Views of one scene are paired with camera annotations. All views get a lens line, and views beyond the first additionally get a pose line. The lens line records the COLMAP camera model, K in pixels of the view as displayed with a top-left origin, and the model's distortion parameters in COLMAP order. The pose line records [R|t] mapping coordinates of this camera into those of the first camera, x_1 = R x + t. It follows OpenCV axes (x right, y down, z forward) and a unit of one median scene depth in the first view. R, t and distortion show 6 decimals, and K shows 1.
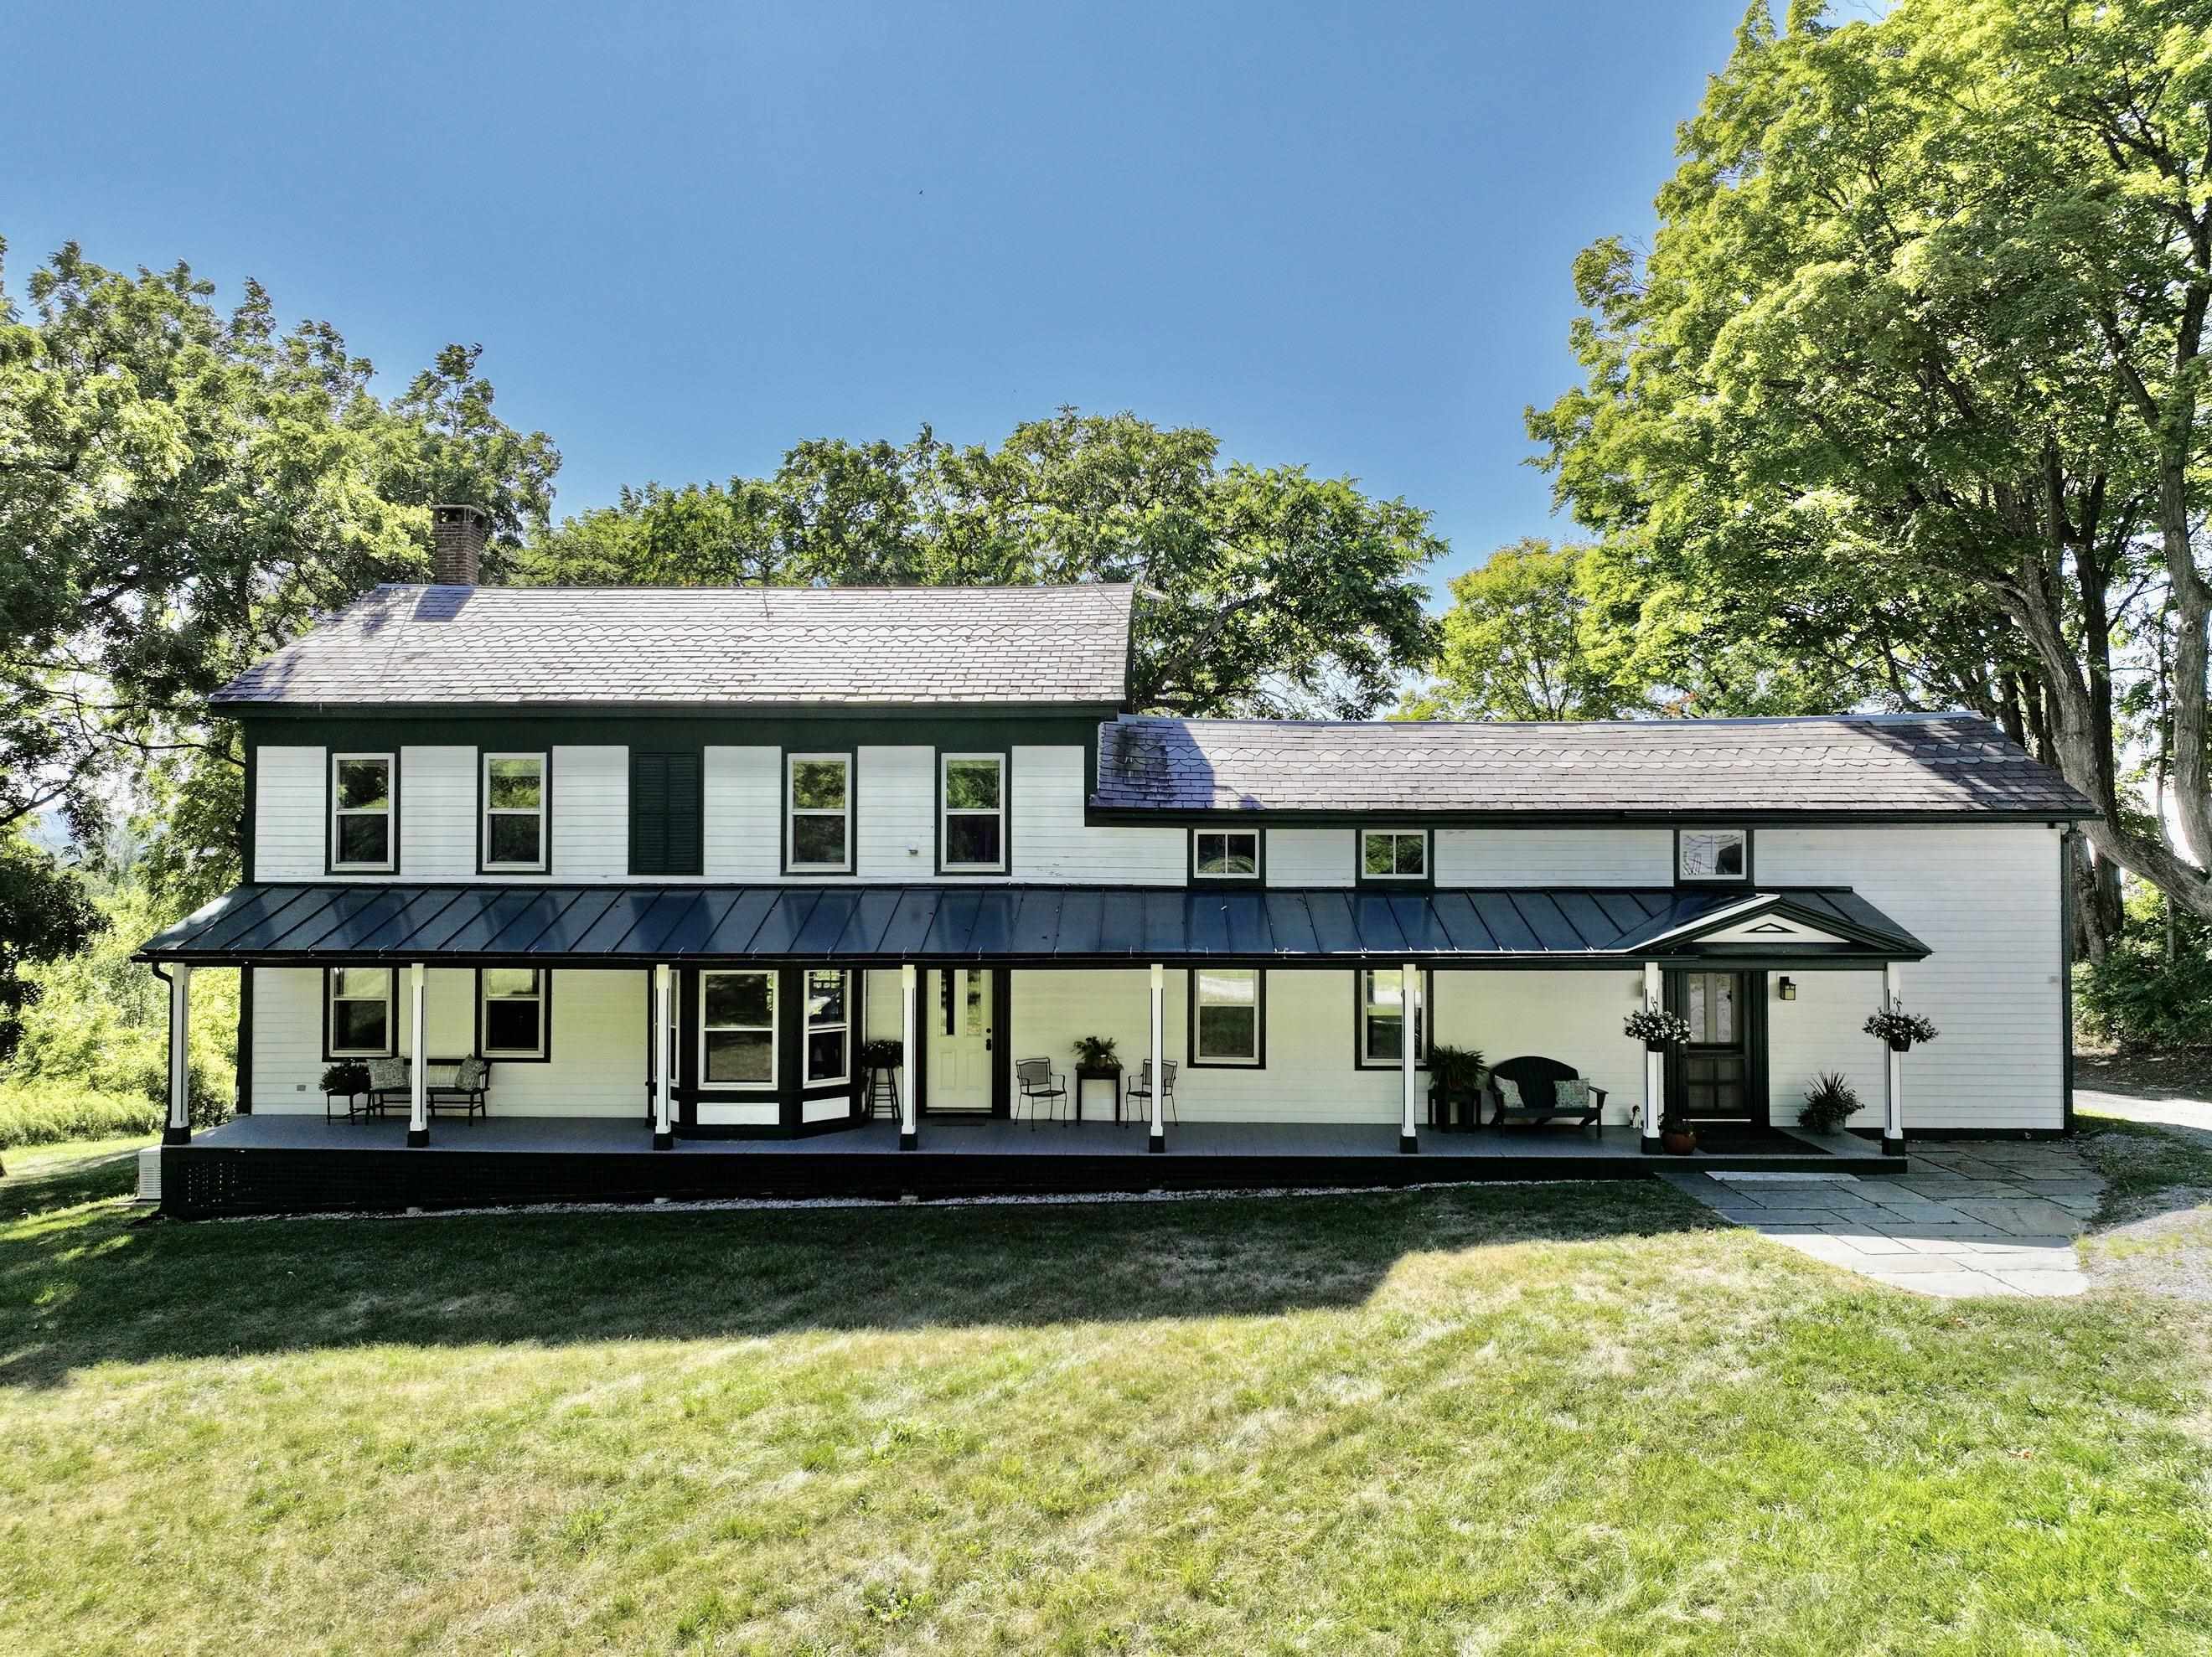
lens RADIAL K [[1553.1, 0, 1106.0], [0, 1553.1, 828.5], [0, 0, 1]] dist [0.007320, -0.002305]
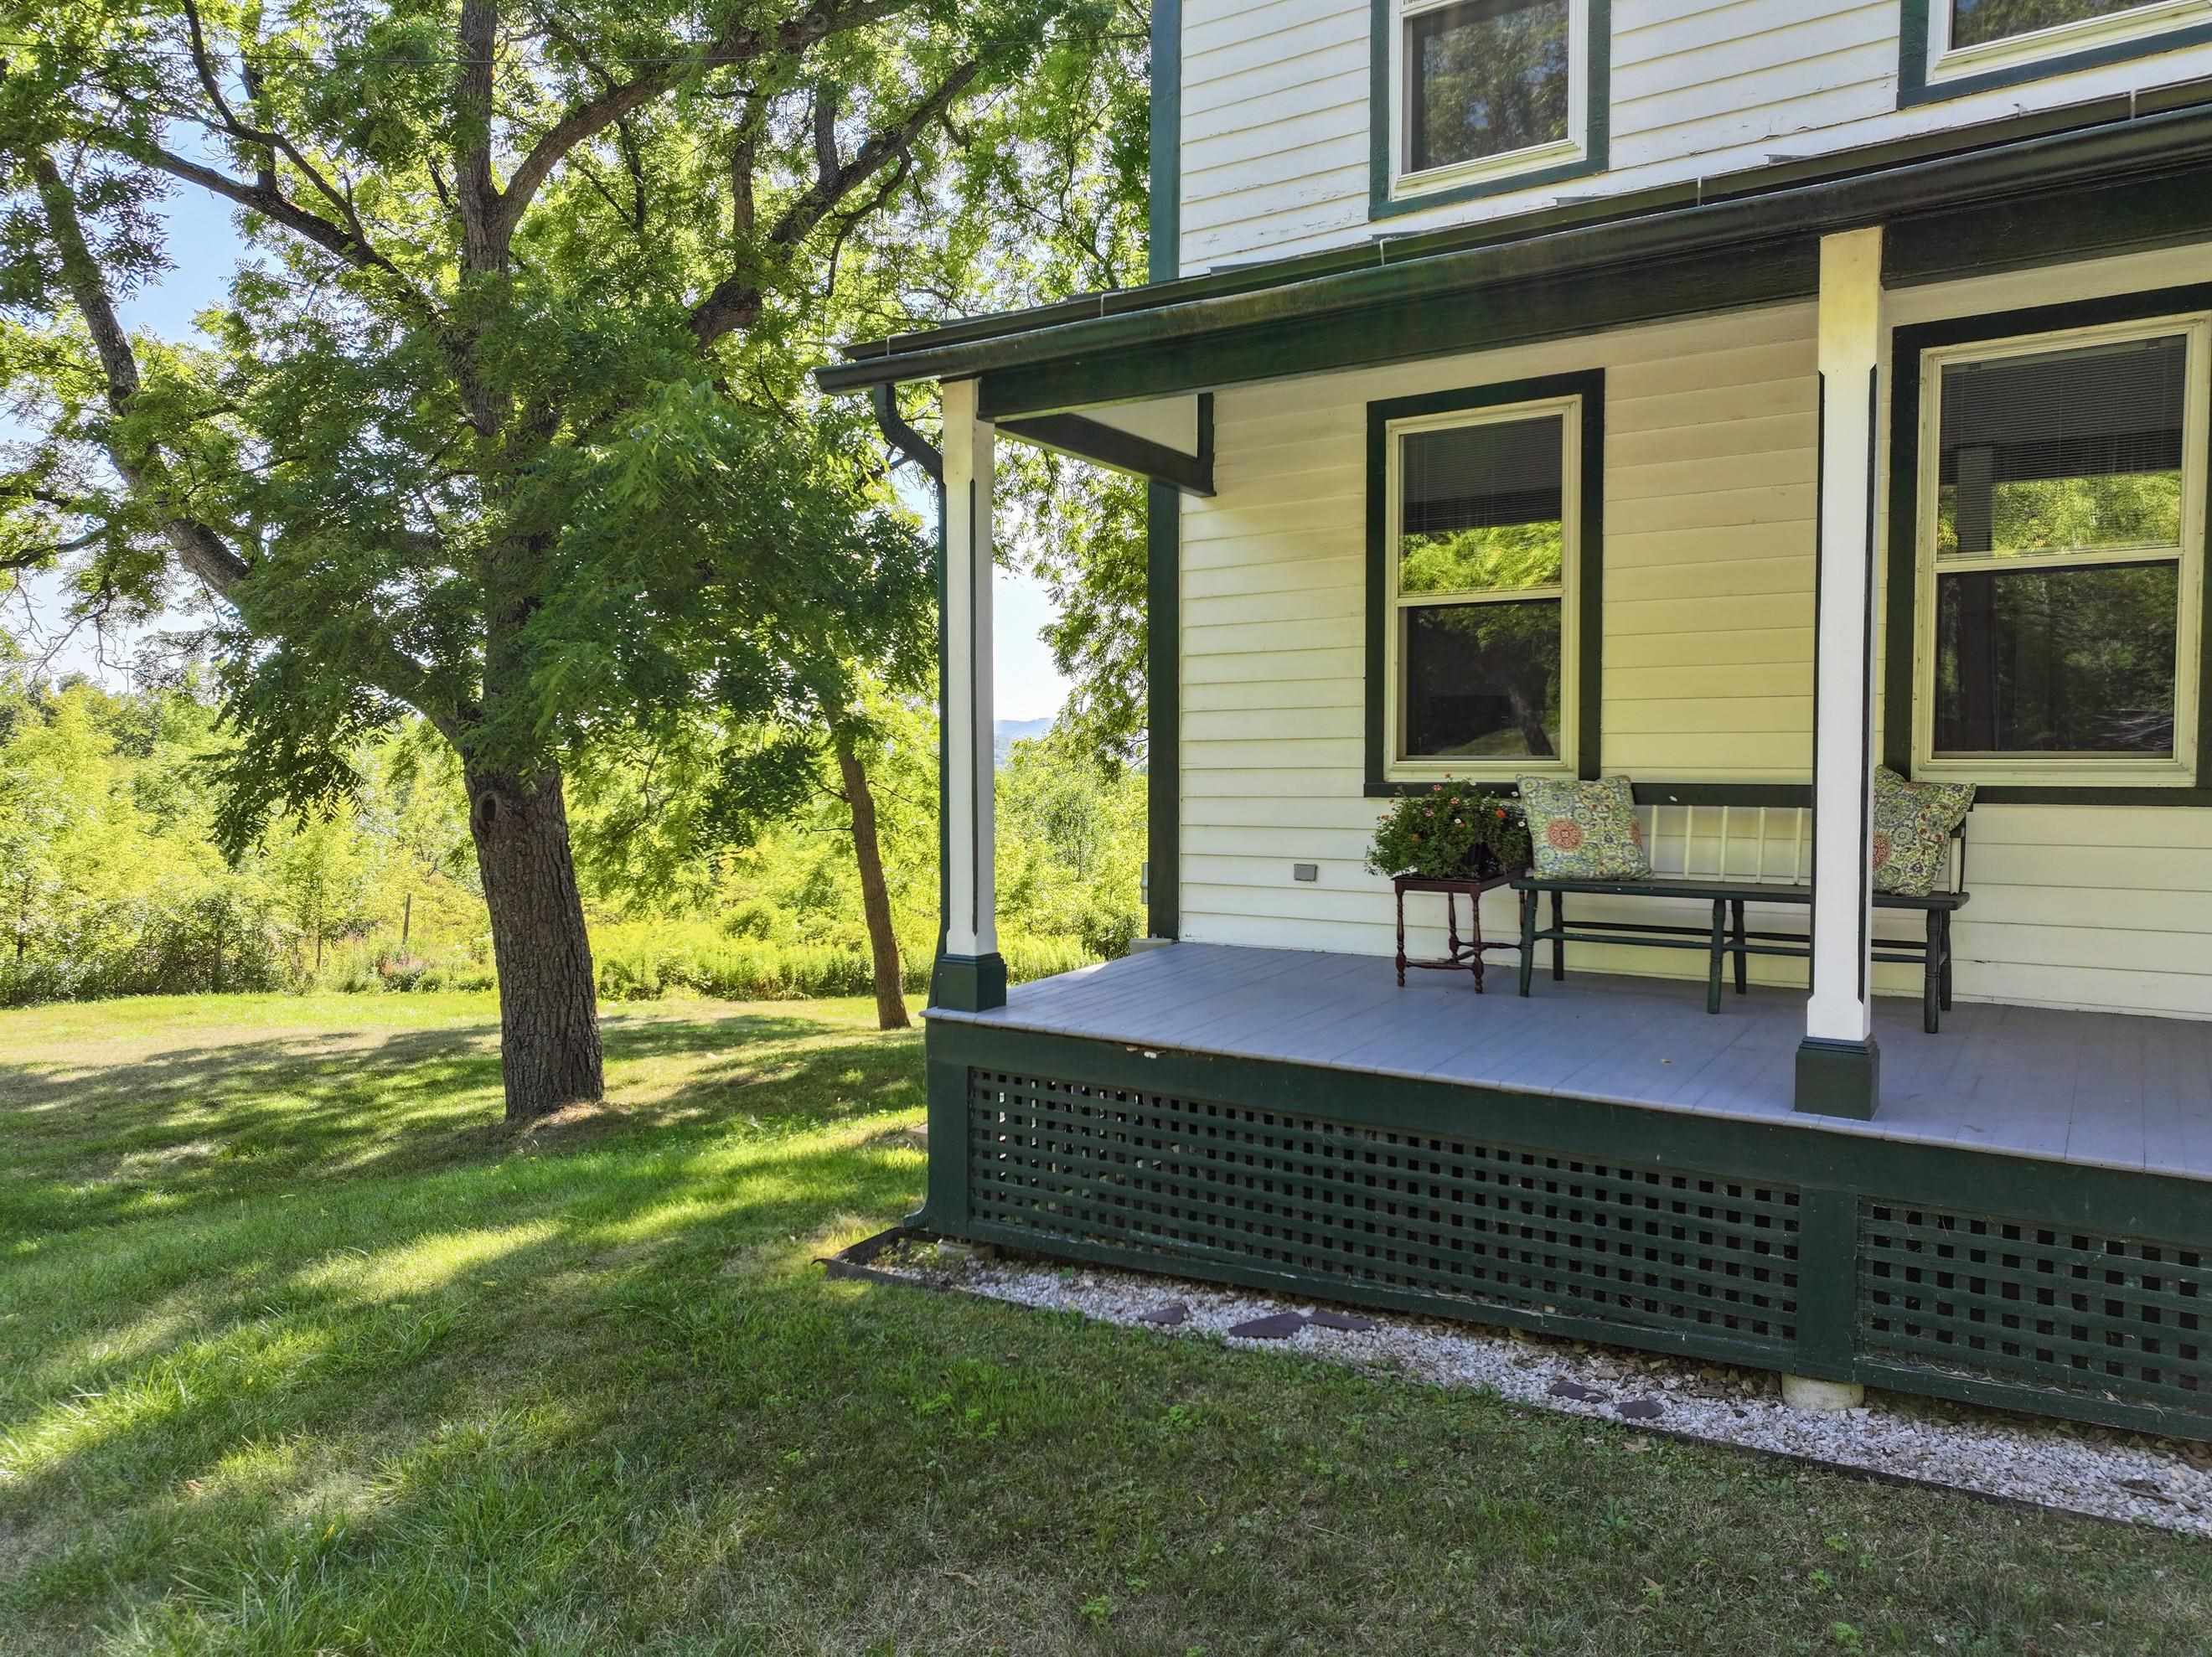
lens RADIAL K [[1553.1, 0, 1106.0], [0, 1553.1, 828.5], [0, 0, 1]] dist [0.007320, -0.002305]
pose [[0.851738, 0.021422, -0.523530, -0.385526], [0.012760, 0.998020, 0.061597, 0.138710], [0.523813, -0.059145, 0.849778, 0.704687]]
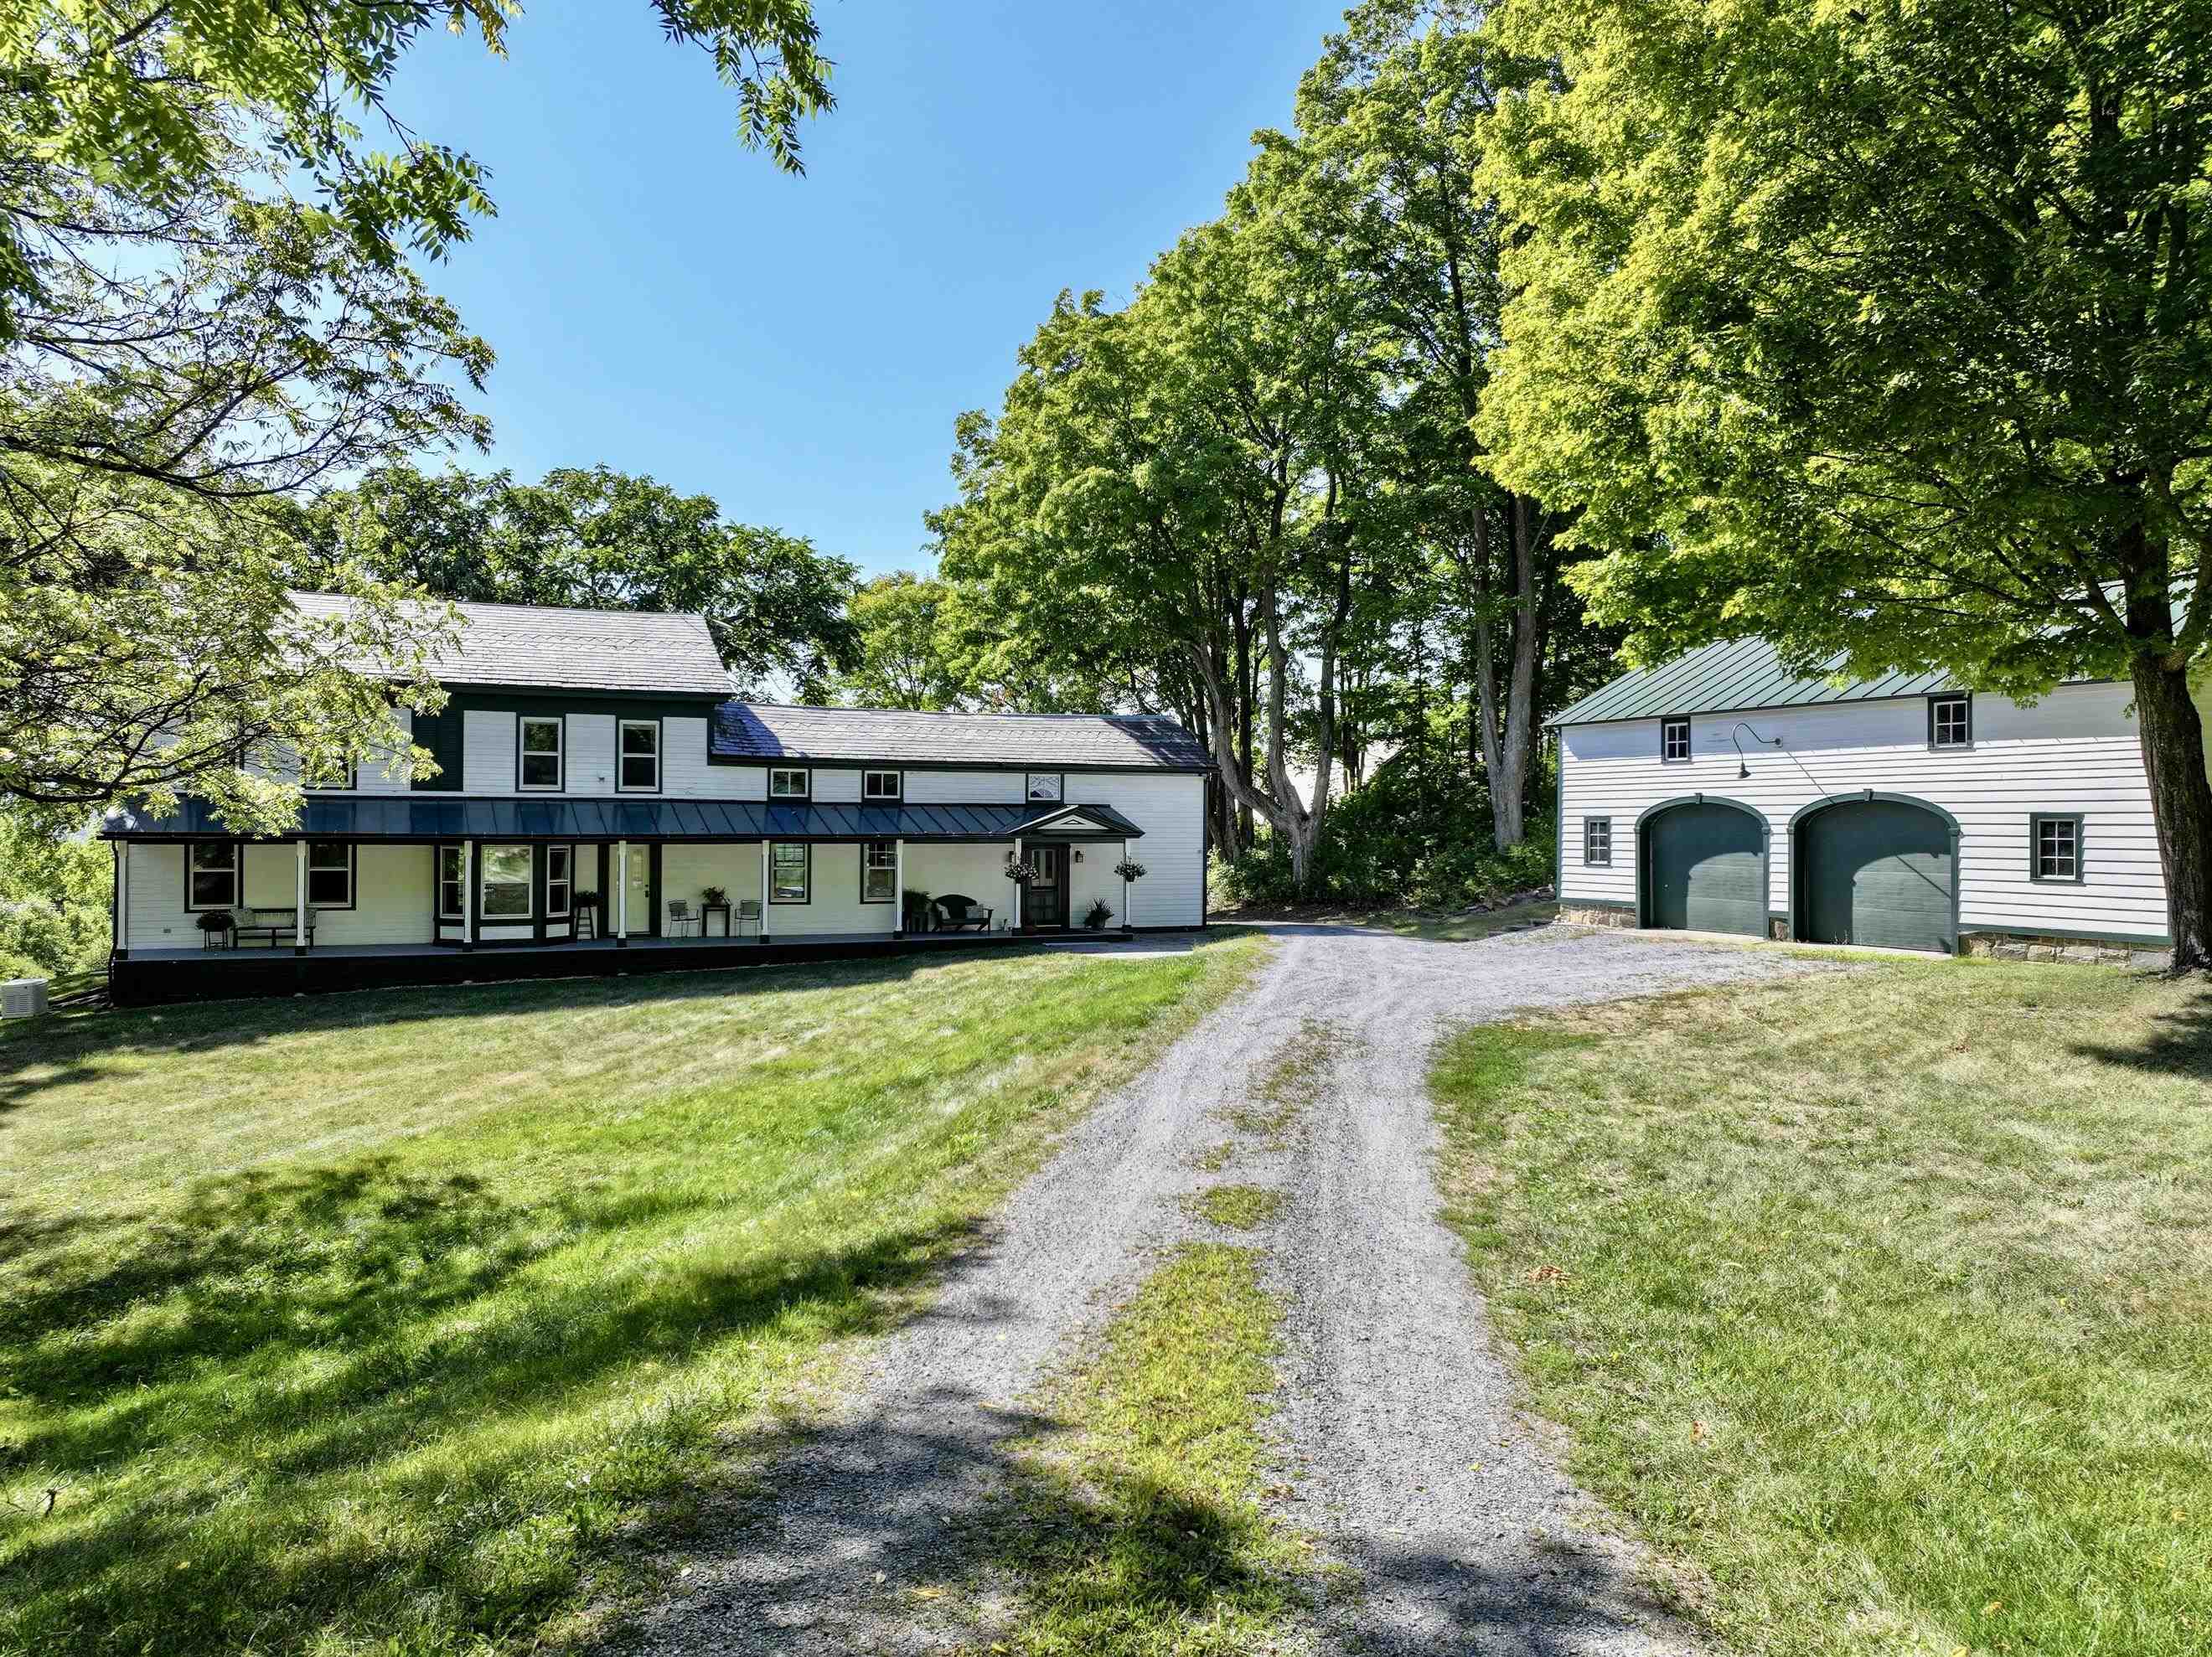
lens RADIAL K [[1553.1, 0, 1106.0], [0, 1553.1, 828.5], [0, 0, 1]] dist [0.007320, -0.002305]
pose [[0.902393, 0.003220, 0.430902, -0.357058], [-0.011909, 0.999776, 0.017468, 0.033087], [-0.430750, -0.020895, 0.902230, -0.741527]]
